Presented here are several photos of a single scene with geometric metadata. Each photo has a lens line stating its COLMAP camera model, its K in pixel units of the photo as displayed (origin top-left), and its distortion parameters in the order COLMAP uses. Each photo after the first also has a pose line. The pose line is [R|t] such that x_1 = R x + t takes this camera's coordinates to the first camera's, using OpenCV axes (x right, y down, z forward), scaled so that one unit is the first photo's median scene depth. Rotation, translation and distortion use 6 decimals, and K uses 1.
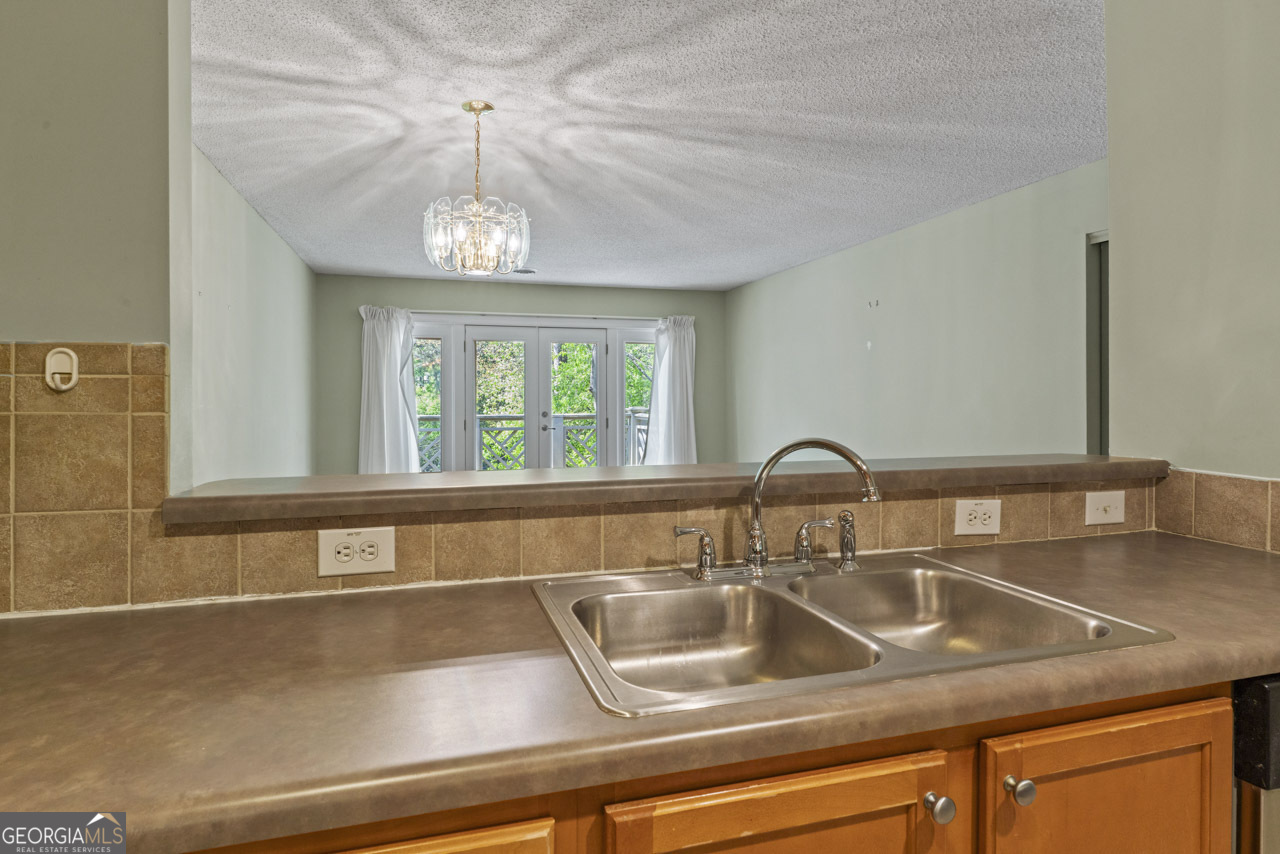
lens RADIAL K [[704.4, 0, 637.2], [0, 704.4, 397.9], [0, 0, 1]] dist [-0.007877, -0.000909]
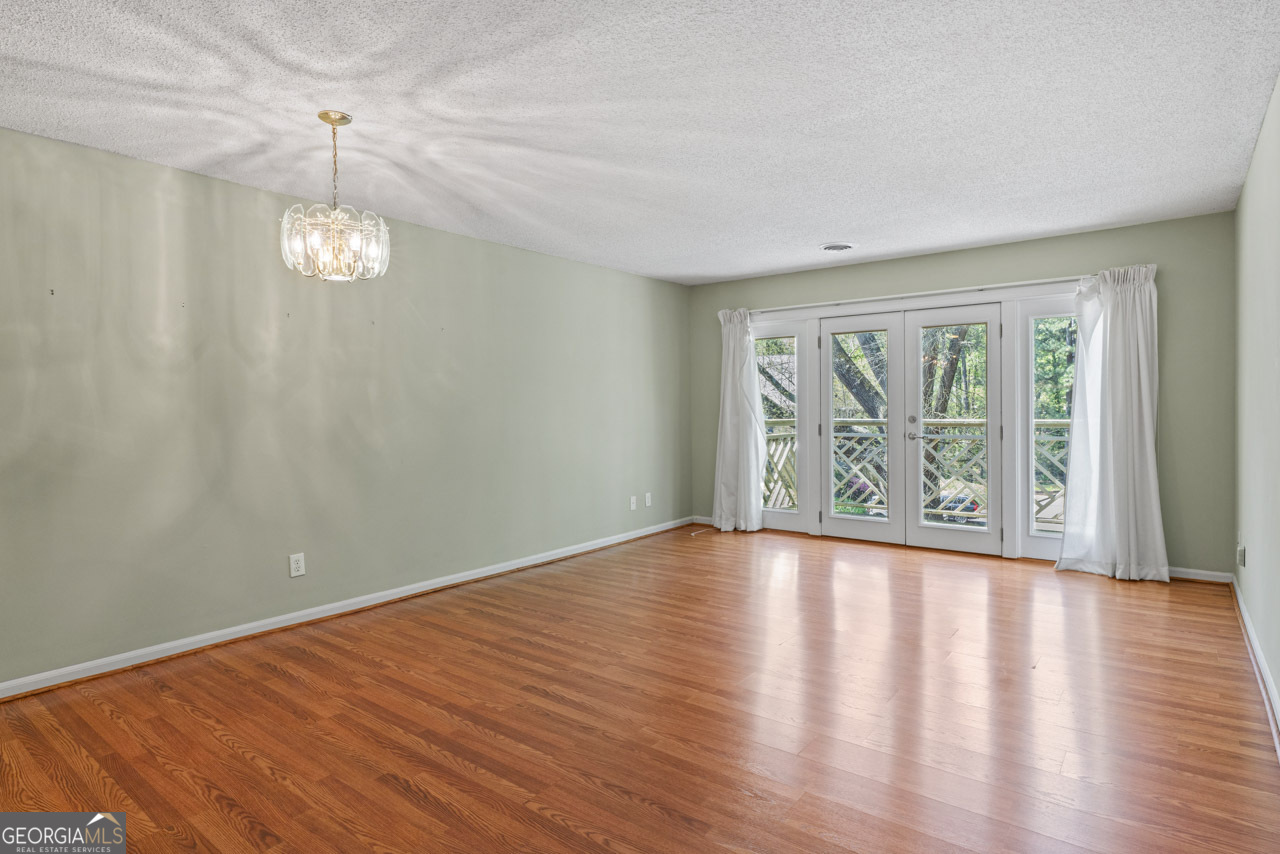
lens RADIAL K [[679.2, 0, 653.1], [0, 679.2, 405.5], [0, 0, 1]] dist [-0.001022, 0.001703]
pose [[0.578204, -0.003037, -0.815887, 1.519456], [0.008207, 0.999964, 0.002094, 0.021152], [0.815851, -0.007907, 0.578208, 1.415708]]
